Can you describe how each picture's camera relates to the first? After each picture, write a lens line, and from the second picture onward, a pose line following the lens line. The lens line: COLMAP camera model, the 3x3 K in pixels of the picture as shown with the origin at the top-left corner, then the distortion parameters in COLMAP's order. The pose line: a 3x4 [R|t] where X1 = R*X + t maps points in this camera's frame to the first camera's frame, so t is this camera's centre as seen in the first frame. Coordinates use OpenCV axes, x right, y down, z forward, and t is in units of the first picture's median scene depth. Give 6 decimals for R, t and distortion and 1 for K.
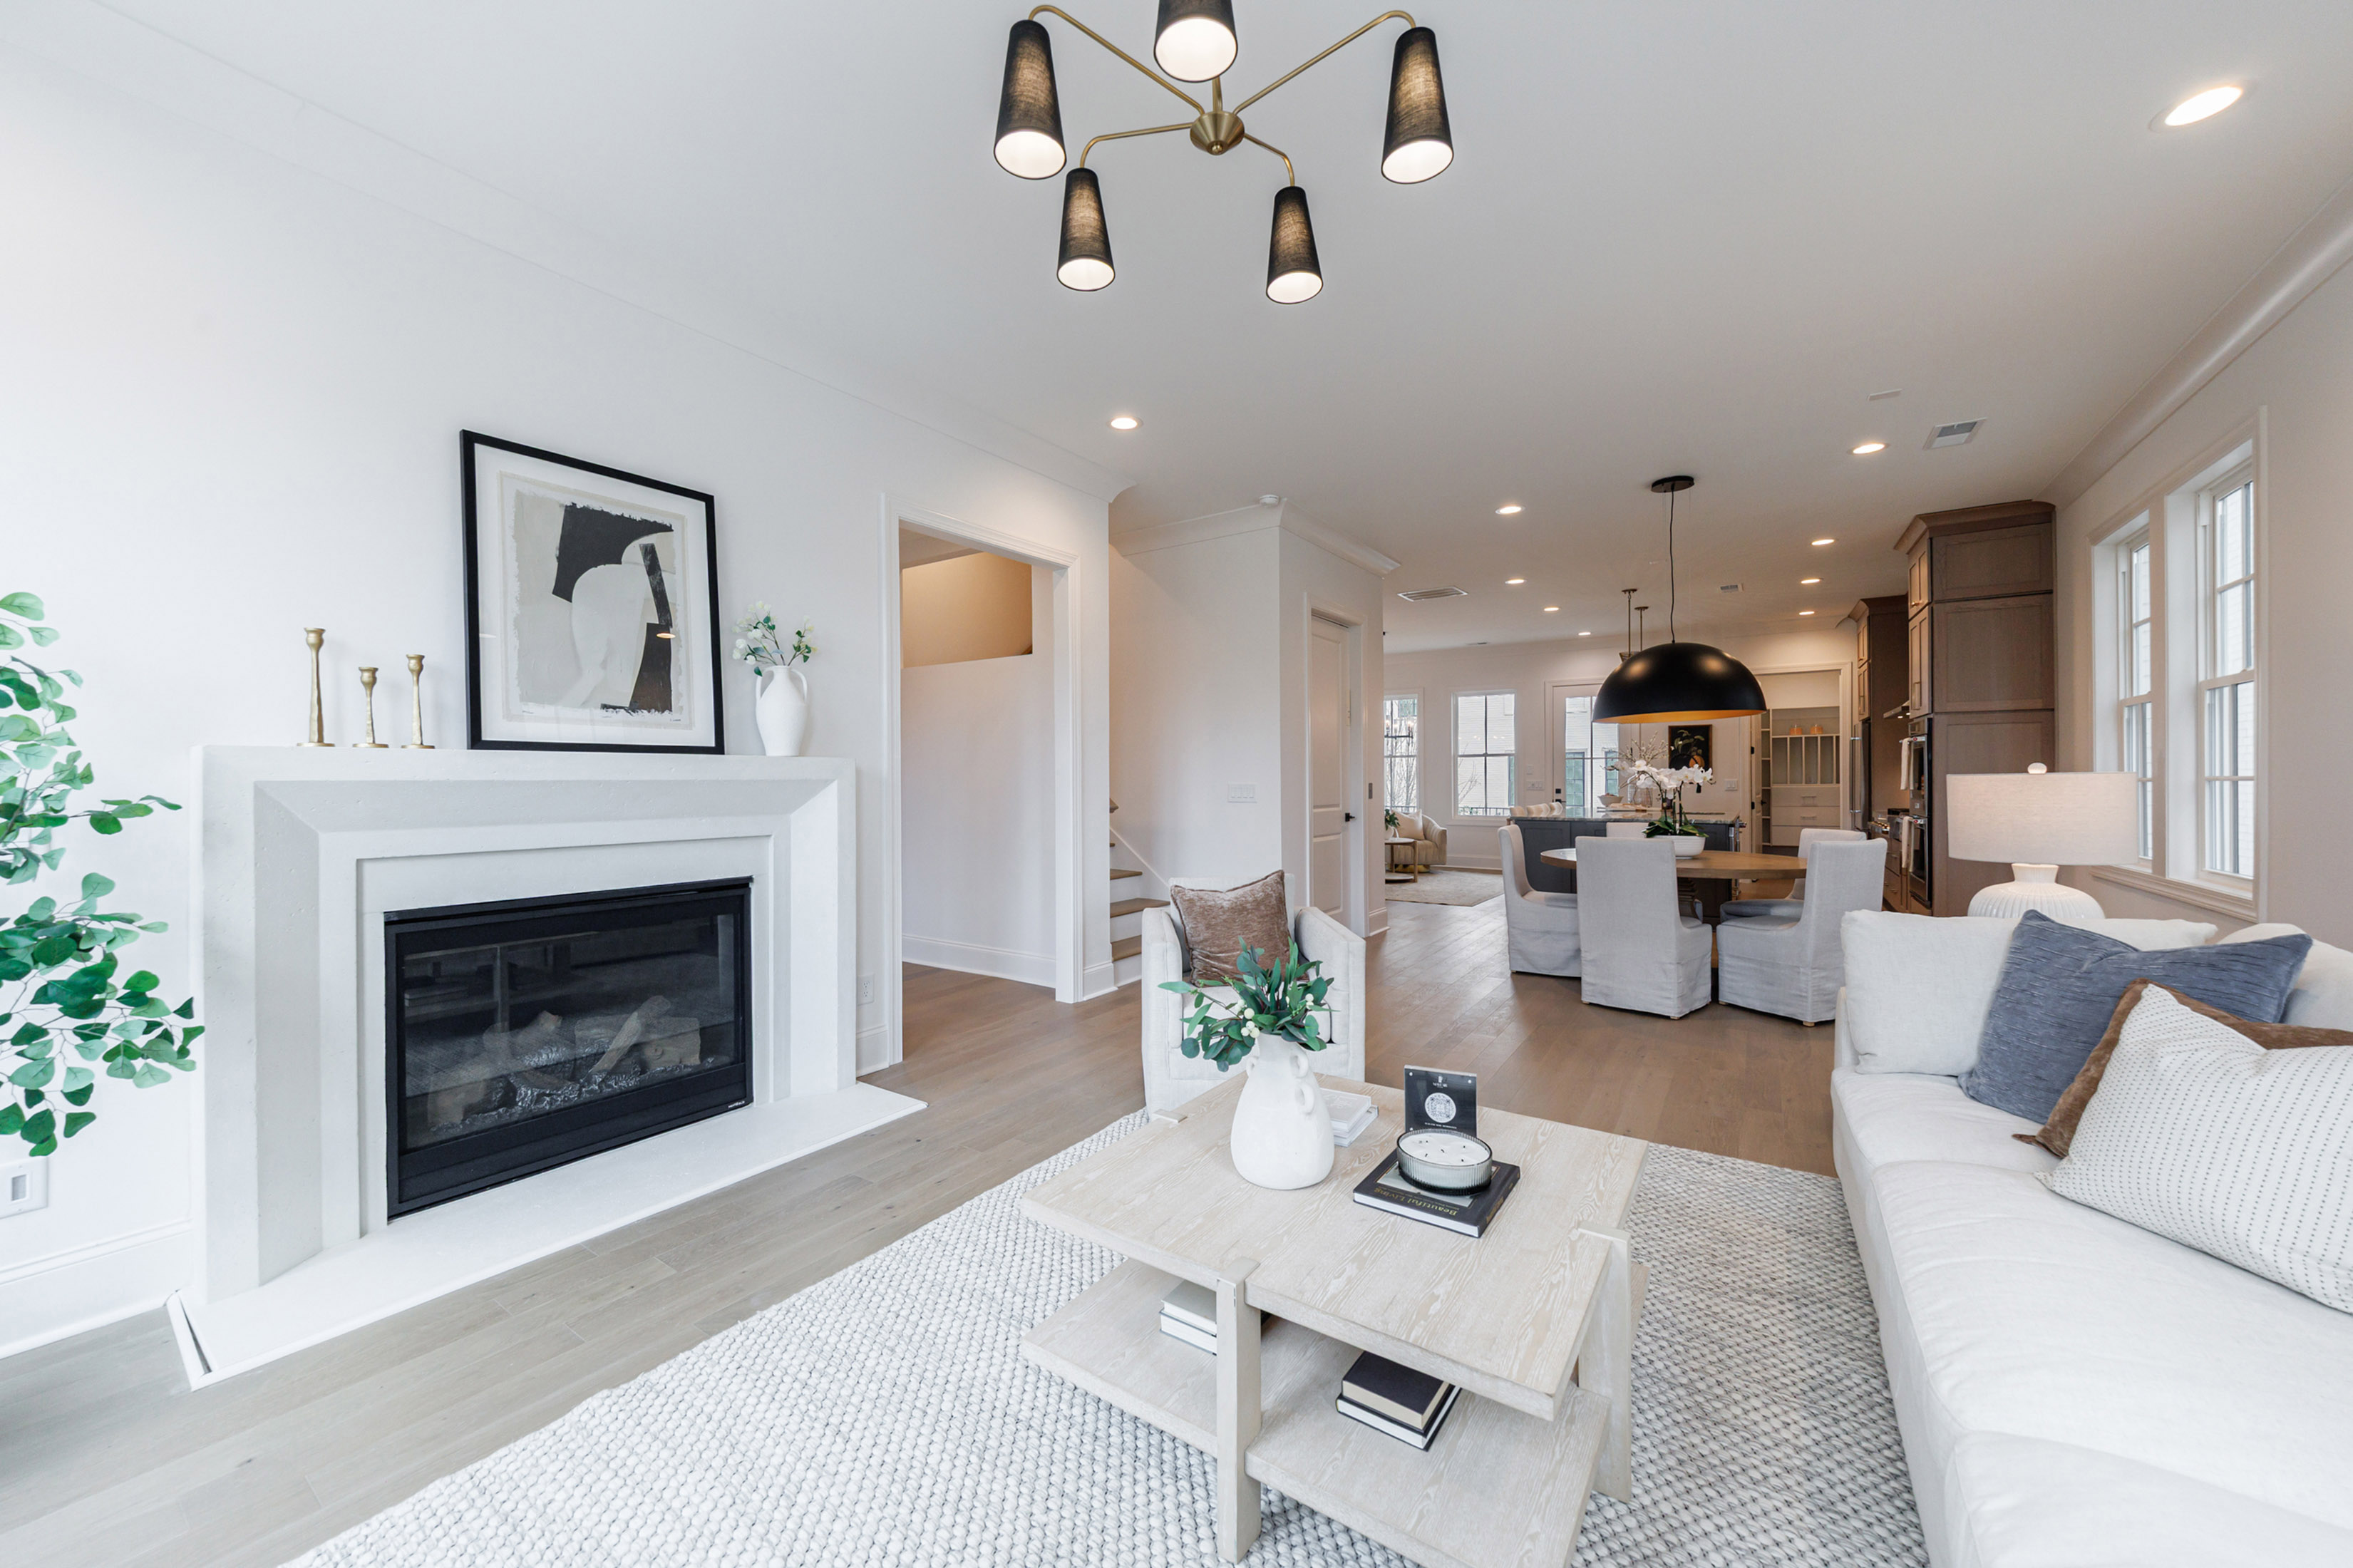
lens RADIAL K [[884.6, 0, 1155.8], [0, 884.6, 779.1], [0, 0, 1]] dist [-0.000361, -0.001637]
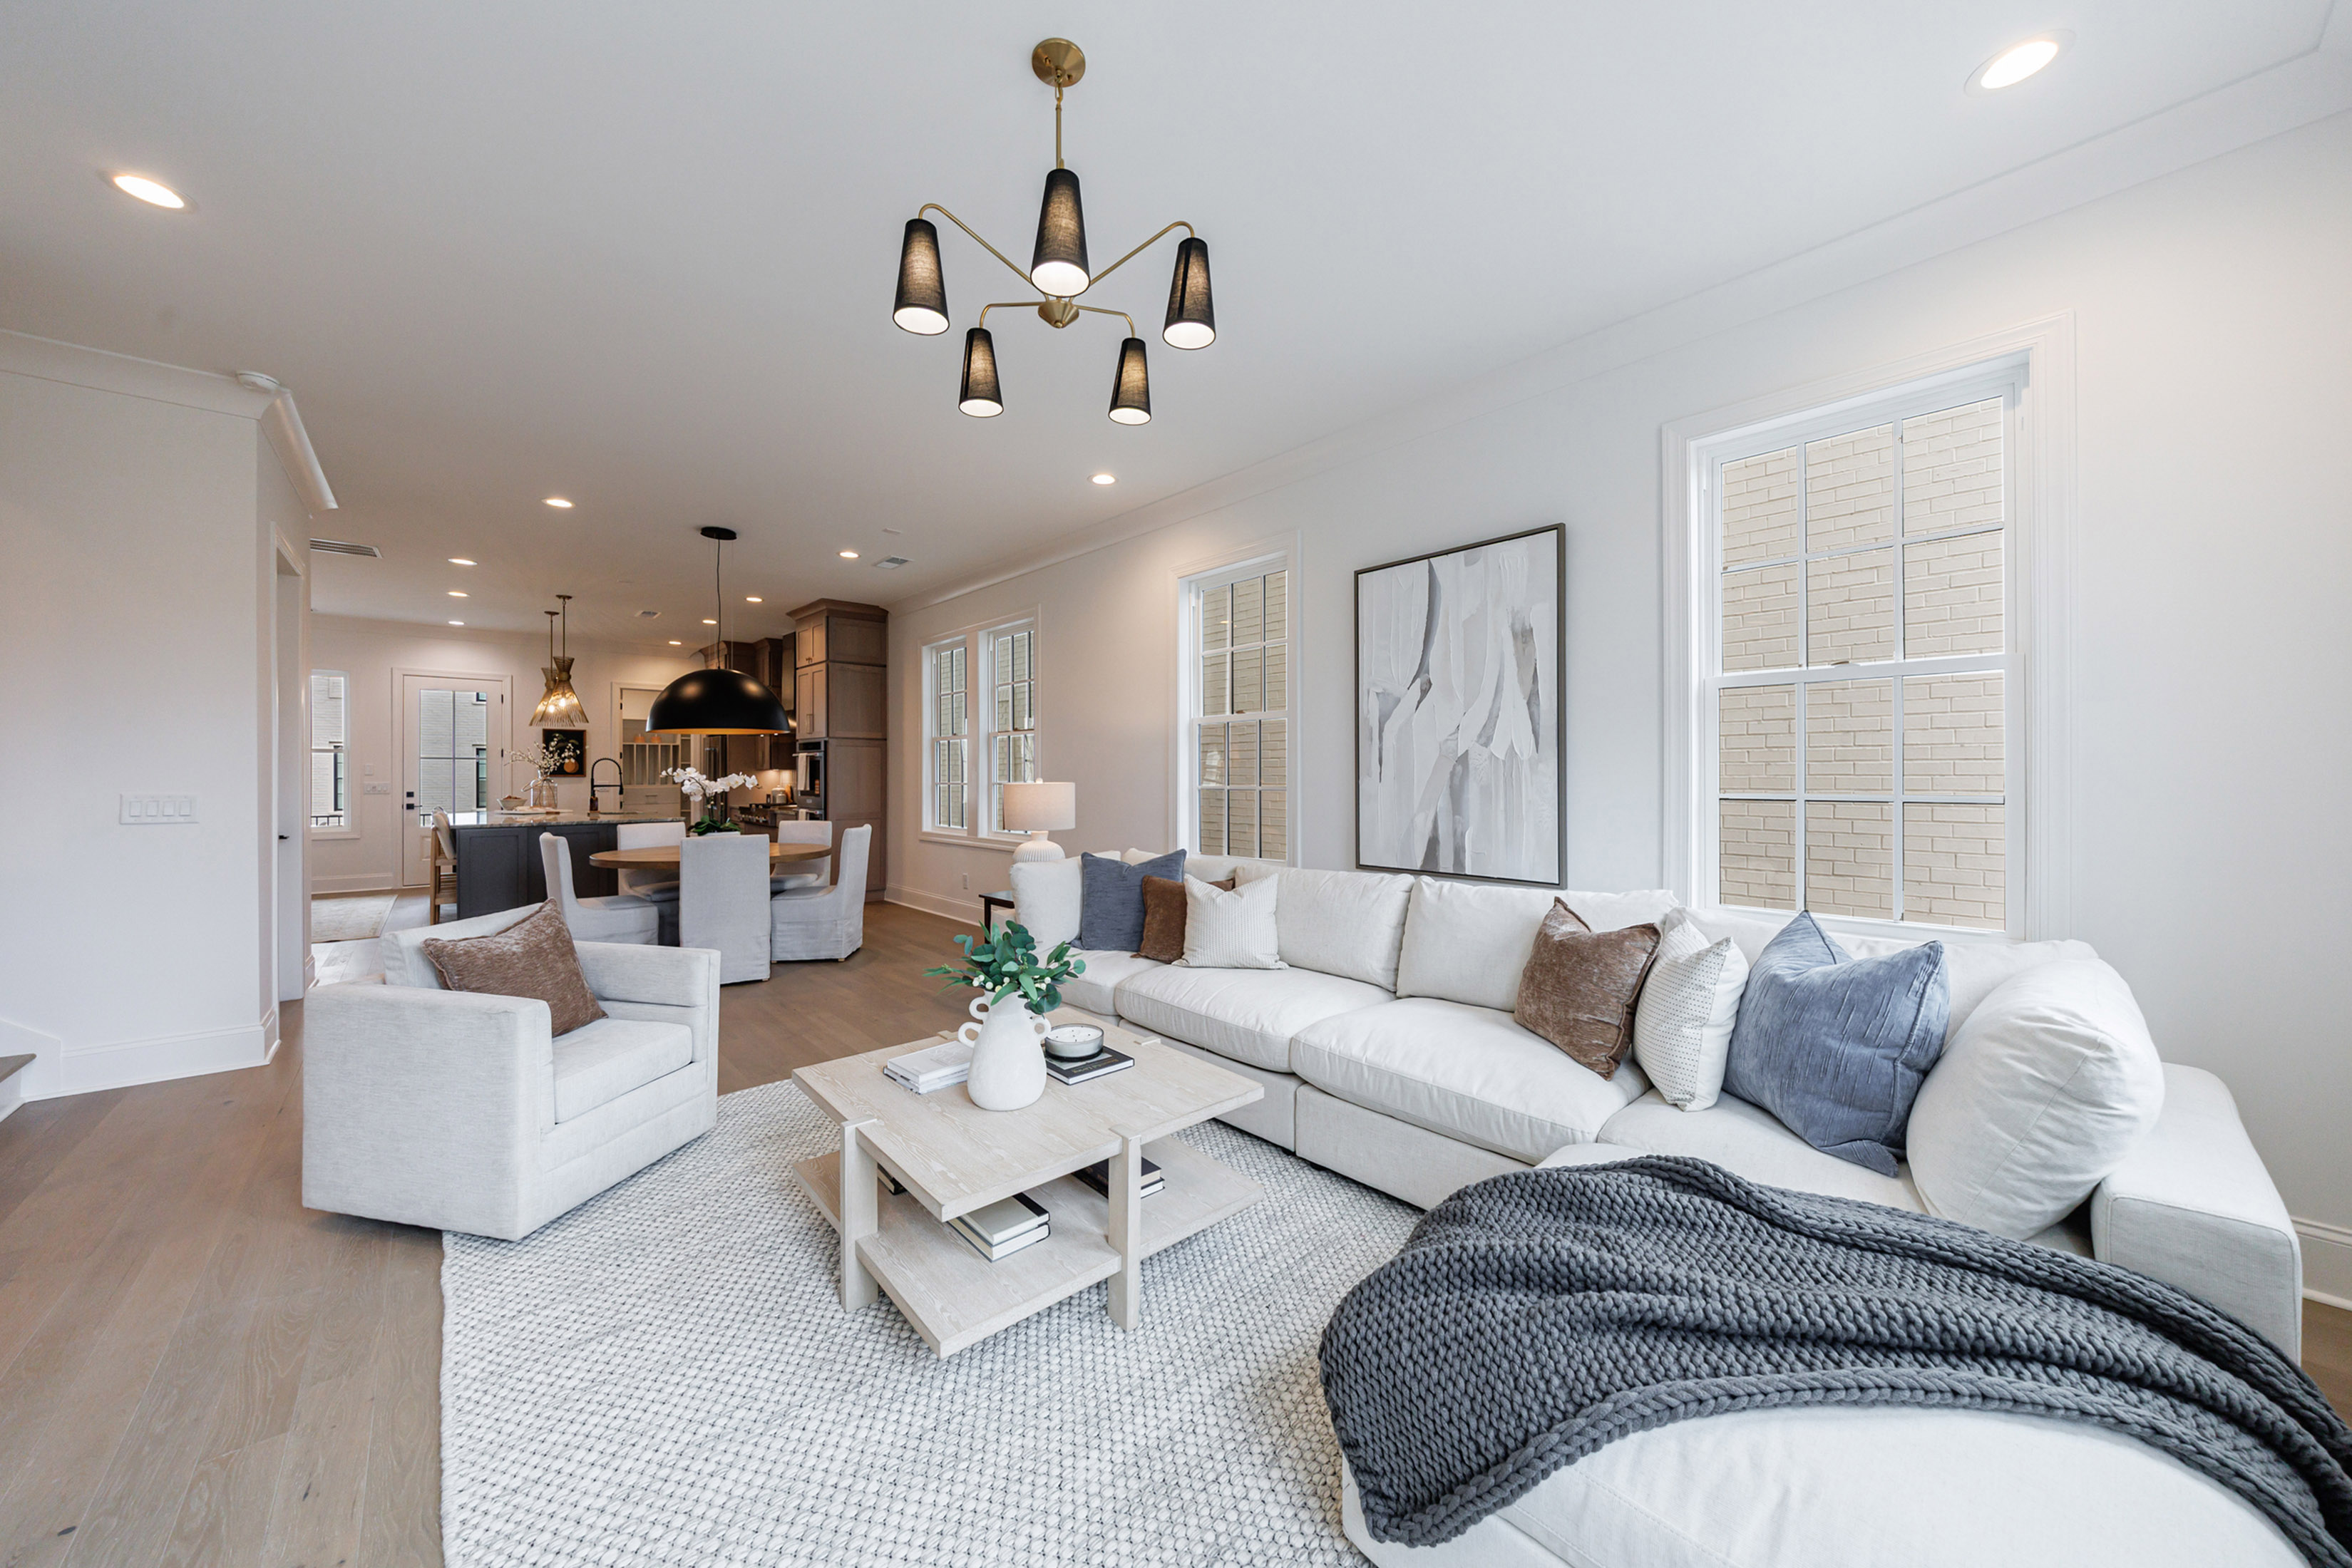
lens RADIAL K [[808.3, 0, 1173.6], [0, 808.3, 779.9], [0, 0, 1]] dist [-0.000216, -0.001486]
pose [[0.224093, -0.001402, 0.974567, -0.565738], [-0.002422, 0.999995, 0.001996, -0.016174], [-0.974565, -0.002808, 0.224089, 0.292399]]
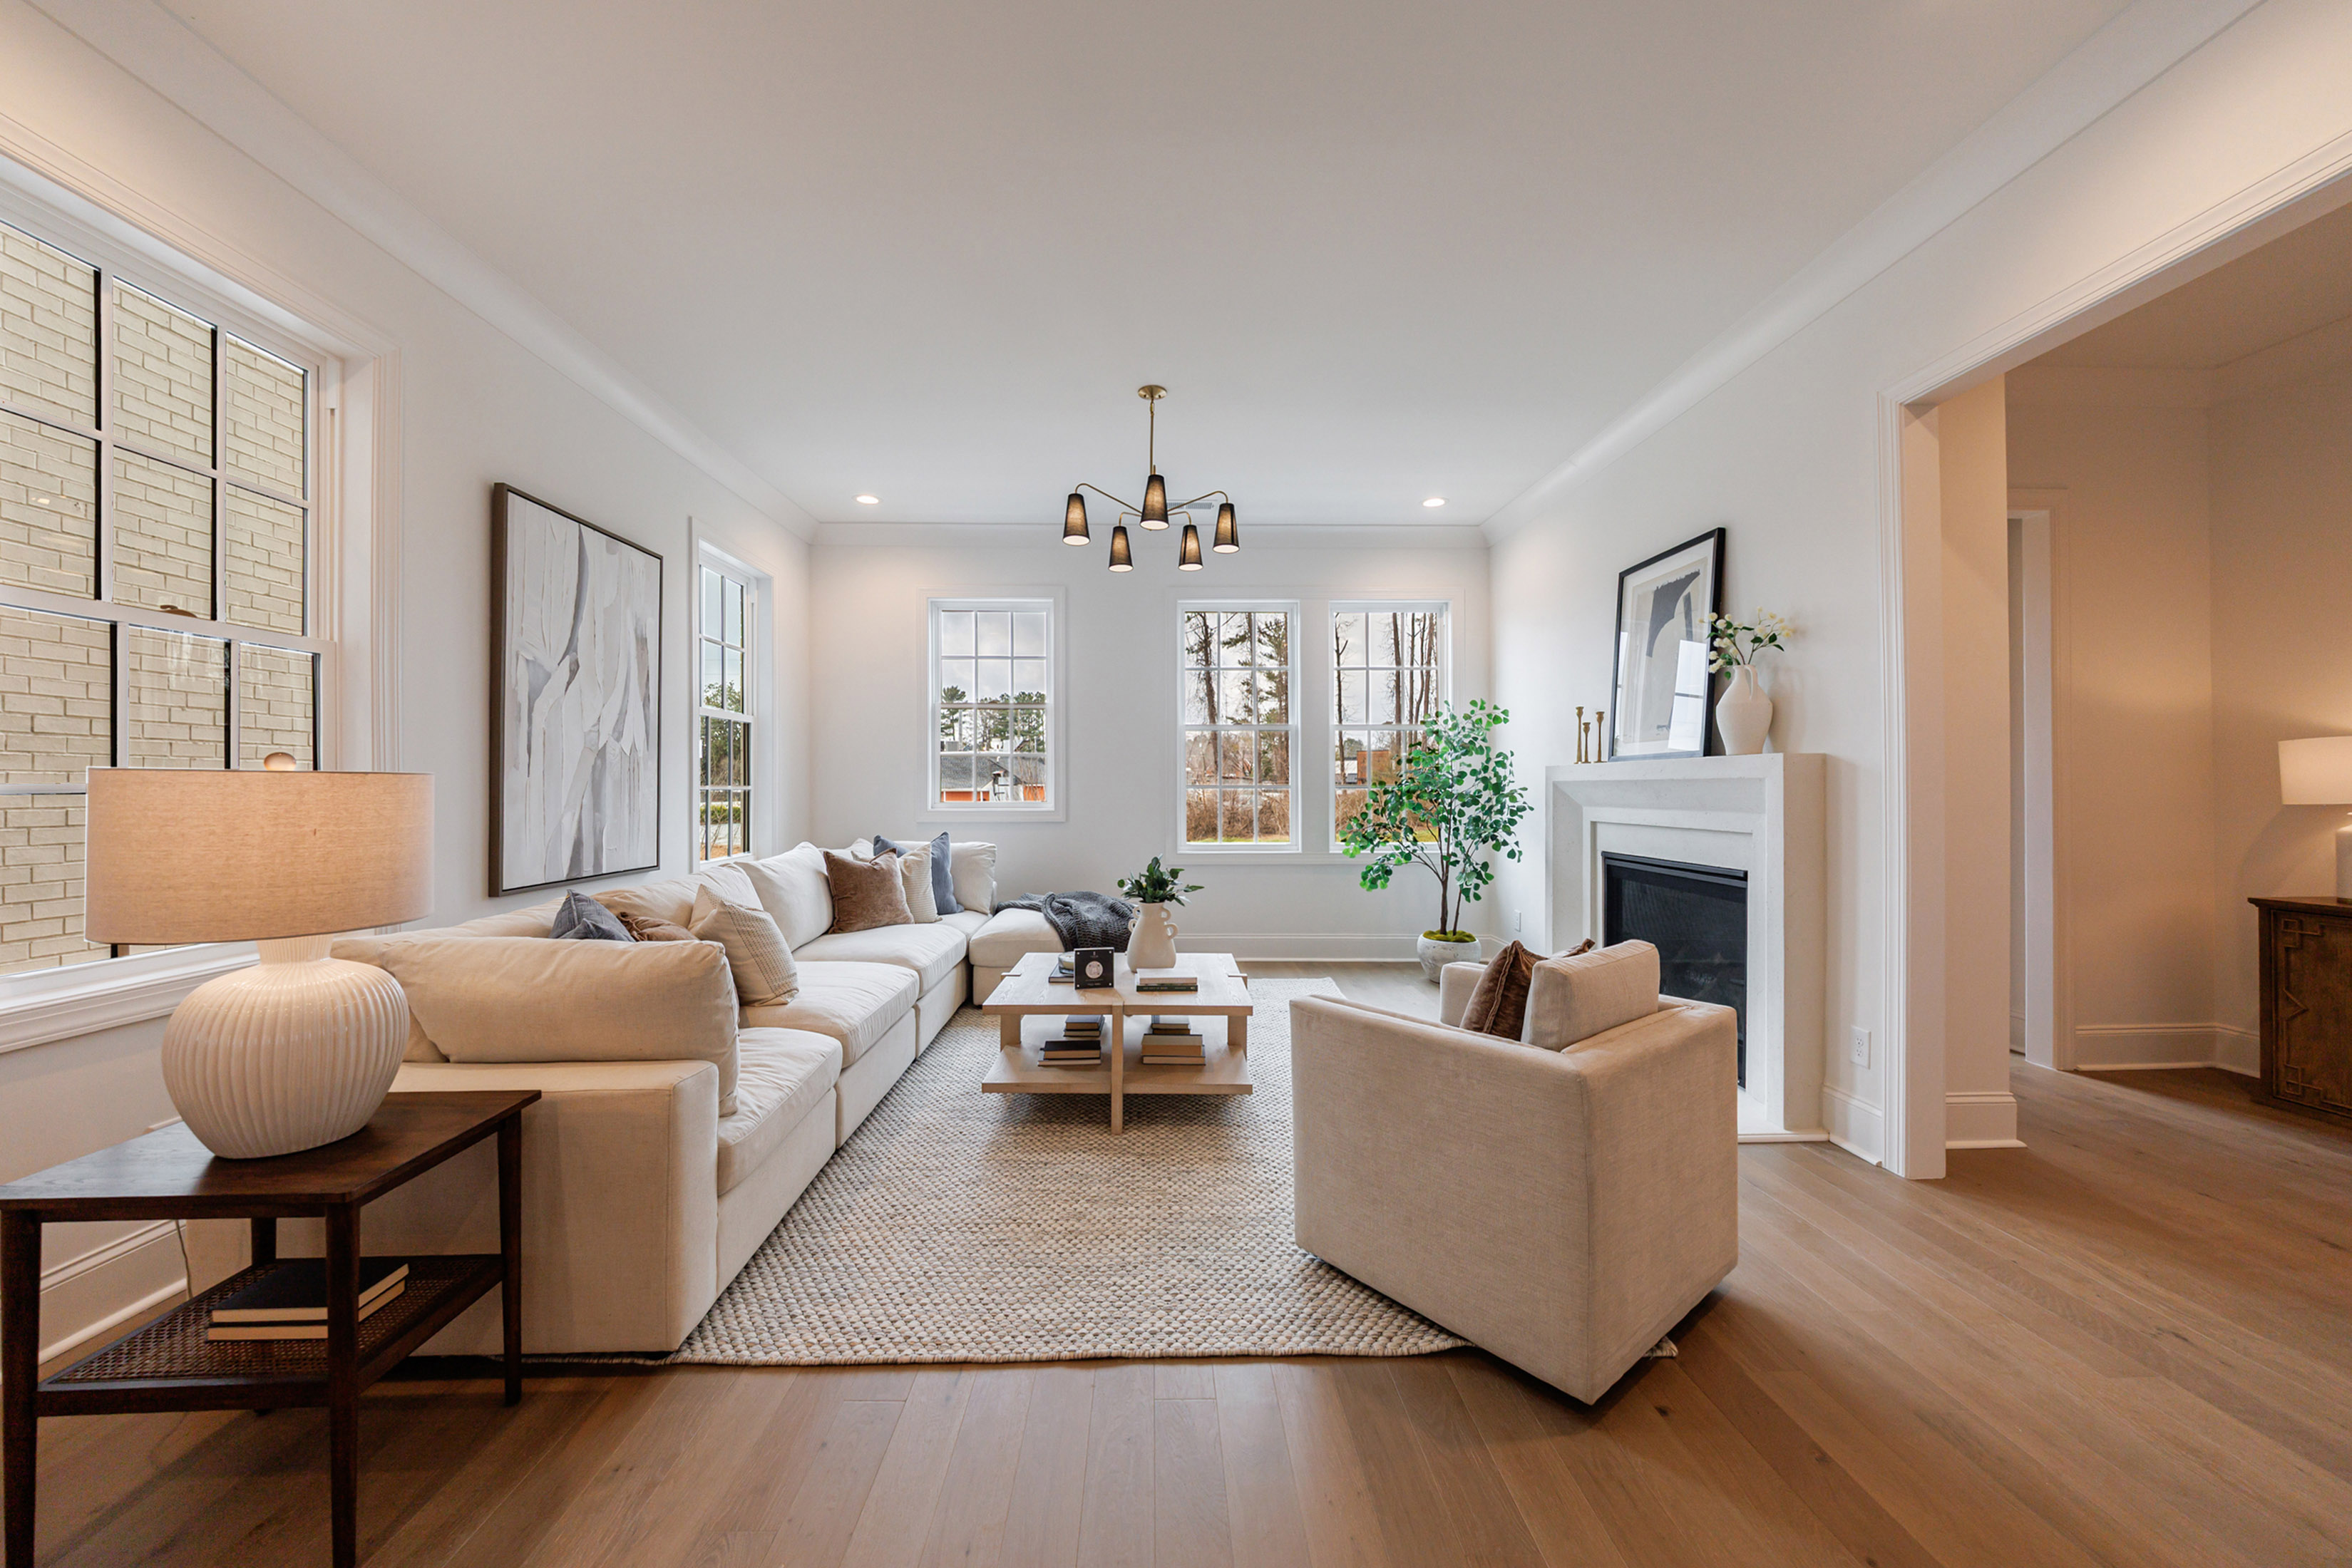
lens RADIAL K [[884.2, 0, 1184.3], [0, 884.2, 779.7], [0, 0, 1]] dist [-0.000361, -0.001637]
pose [[-0.804819, -0.000170, -0.593520, 0.781793], [0.005924, 0.999948, -0.008320, 0.007736], [0.593491, -0.010212, -0.804776, 1.636501]]
